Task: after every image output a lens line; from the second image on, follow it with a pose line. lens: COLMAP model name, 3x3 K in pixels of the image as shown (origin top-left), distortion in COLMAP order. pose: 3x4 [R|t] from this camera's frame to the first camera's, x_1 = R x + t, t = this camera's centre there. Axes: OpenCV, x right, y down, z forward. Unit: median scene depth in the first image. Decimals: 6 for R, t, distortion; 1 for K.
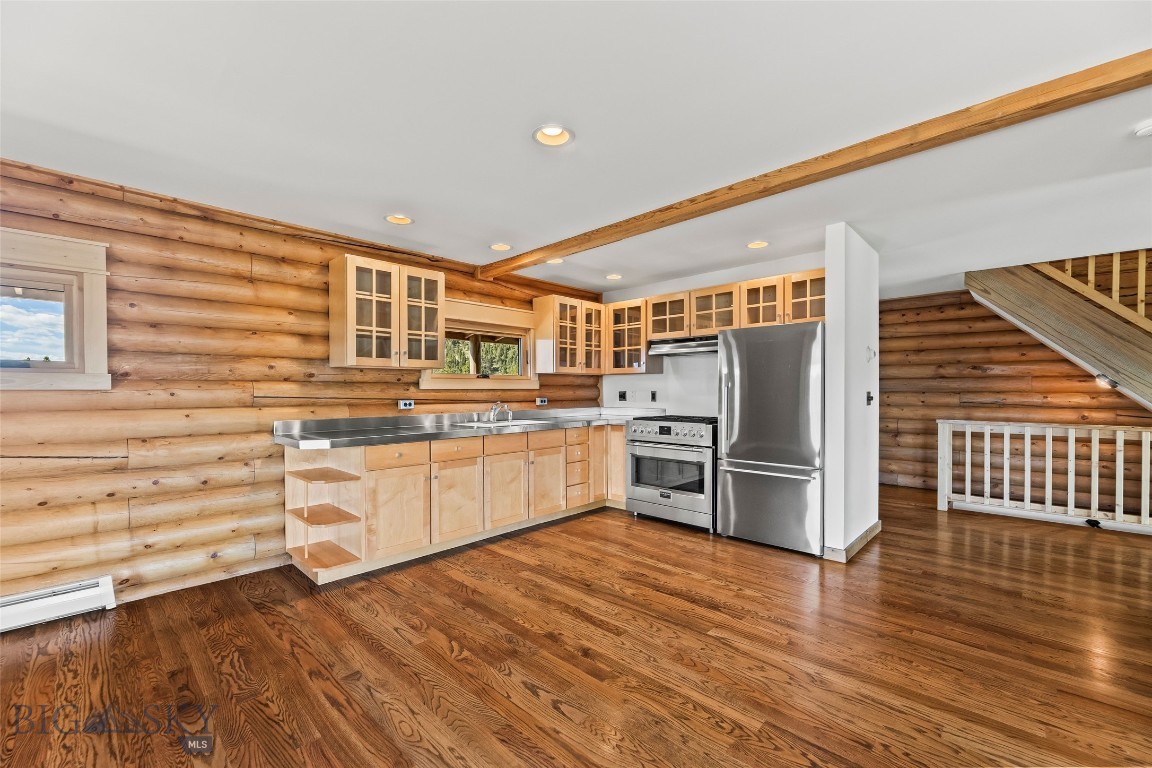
lens RADIAL K [[498.0, 0, 574.1], [0, 498.0, 388.8], [0, 0, 1]] dist [0.025302, 0.000370]
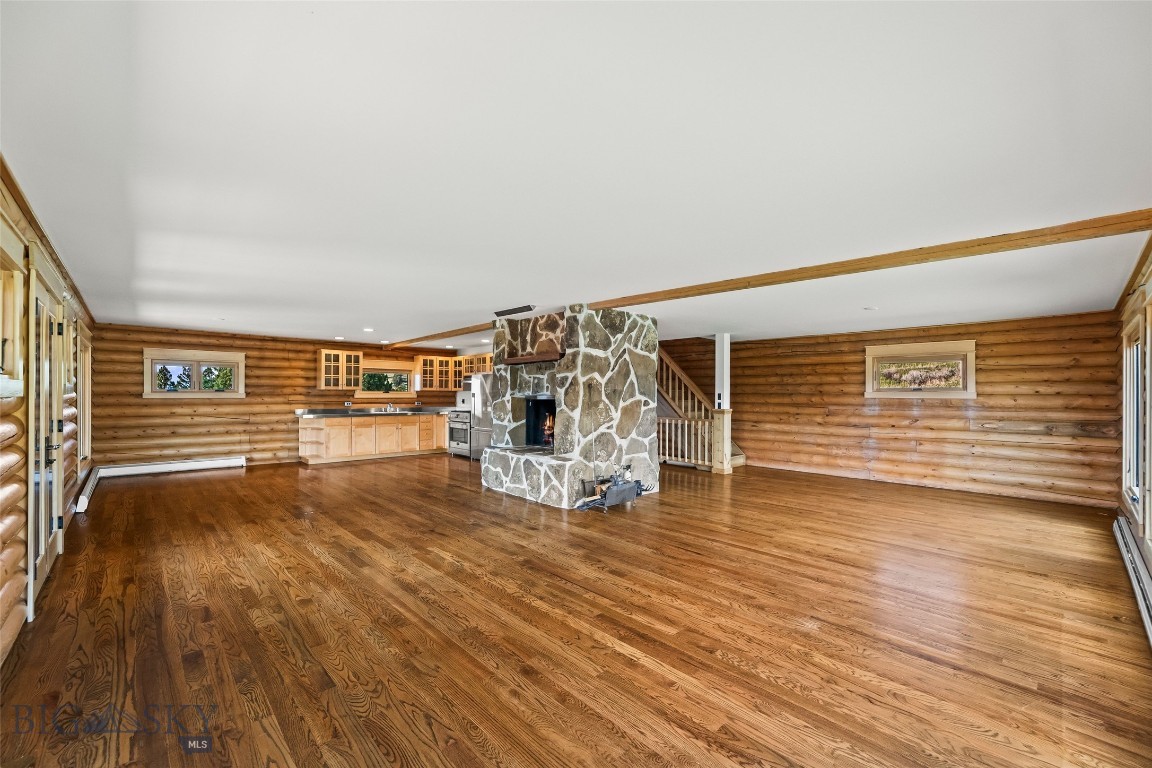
lens RADIAL K [[498.0, 0, 576.6], [0, 498.0, 388.6], [0, 0, 1]] dist [0.025302, 0.000370]
pose [[0.998759, 0.010595, -0.048660, 1.050552], [-0.010939, 0.999917, -0.006818, -0.046378], [0.048584, 0.007342, 0.998792, -1.637358]]
